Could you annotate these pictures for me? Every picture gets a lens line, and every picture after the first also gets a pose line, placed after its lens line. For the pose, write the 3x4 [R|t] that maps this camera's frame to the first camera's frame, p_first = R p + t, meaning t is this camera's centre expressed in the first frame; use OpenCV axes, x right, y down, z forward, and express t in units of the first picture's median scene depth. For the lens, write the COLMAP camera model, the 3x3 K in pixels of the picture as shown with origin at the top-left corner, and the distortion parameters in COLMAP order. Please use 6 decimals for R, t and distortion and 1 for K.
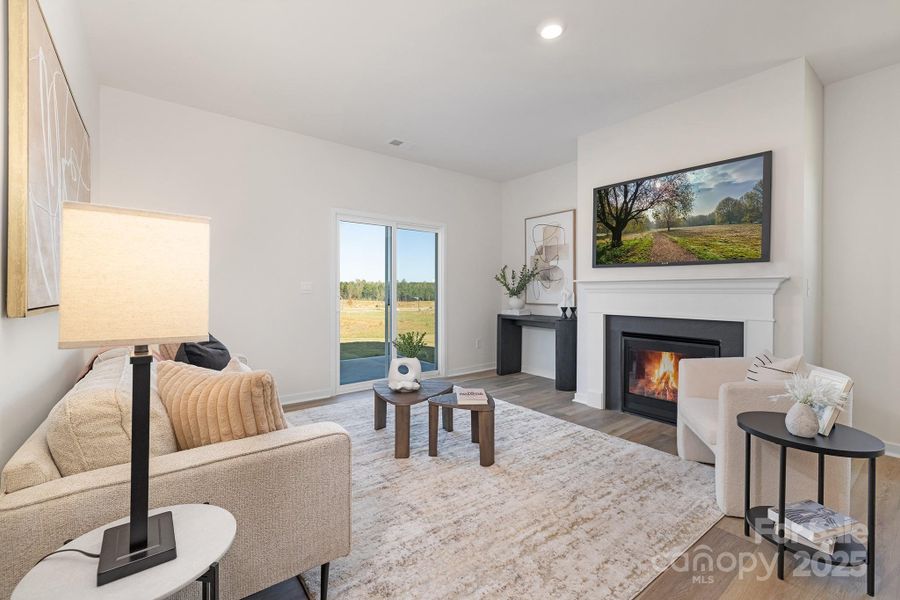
lens RADIAL K [[392.3, 0, 446.8], [0, 392.3, 293.2], [0, 0, 1]] dist [-0.000430, -0.000183]
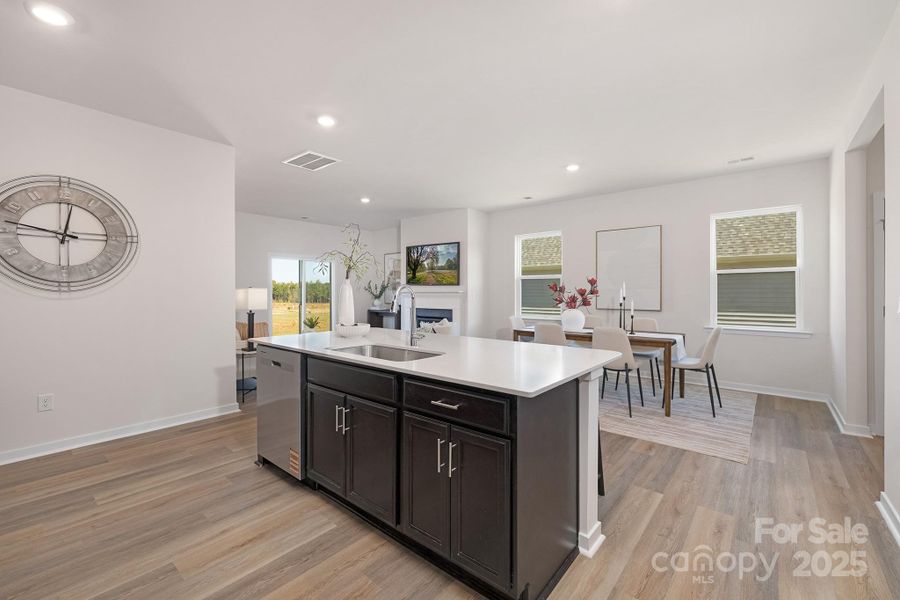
lens RADIAL K [[381.0, 0, 446.9], [0, 381.0, 289.5], [0, 0, 1]] dist [0.000540, -0.000243]
pose [[0.976546, -0.001673, 0.215302, 0.158622], [0.004308, 0.999921, -0.011771, -0.019935], [-0.215265, 0.012422, 0.976477, -1.045055]]
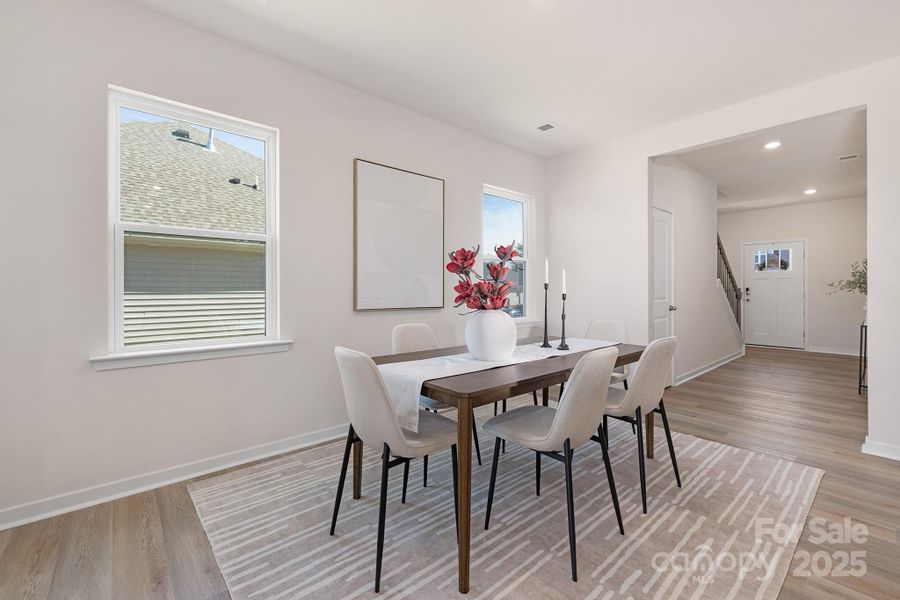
lens RADIAL K [[381.0, 0, 446.9], [0, 381.0, 289.5], [0, 0, 1]] dist [0.000540, -0.000243]
pose [[-0.056996, -0.006907, 0.998351, 0.284902], [0.006721, 0.999951, 0.007302, -0.002787], [-0.998352, 0.007126, -0.056947, 0.249633]]
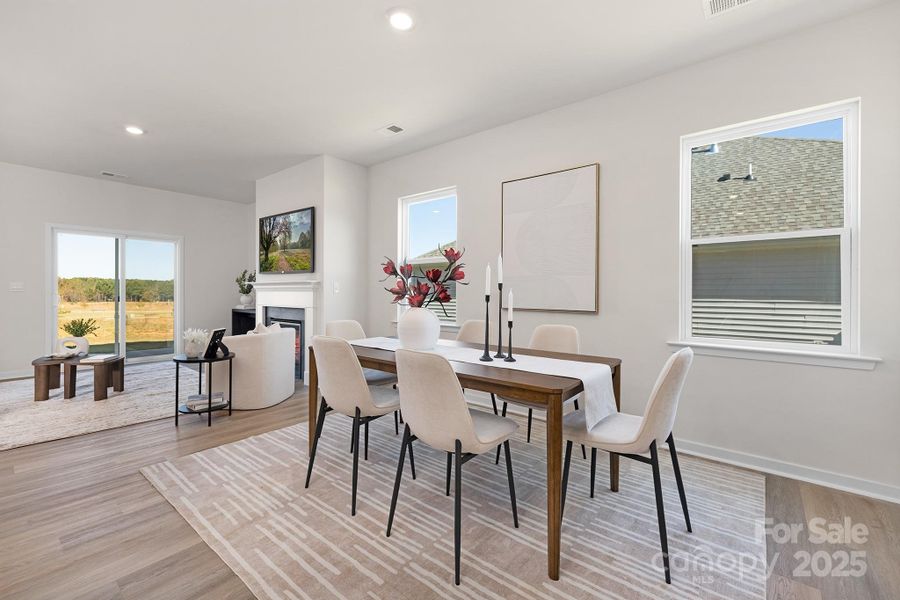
lens RADIAL K [[381.0, 0, 446.9], [0, 381.0, 289.5], [0, 0, 1]] dist [0.000540, -0.000243]
pose [[0.973104, 0.003280, 0.230345, 0.755928], [-0.000551, 0.999929, -0.011912, 0.008822], [-0.230368, 0.011464, 0.973036, -0.539969]]
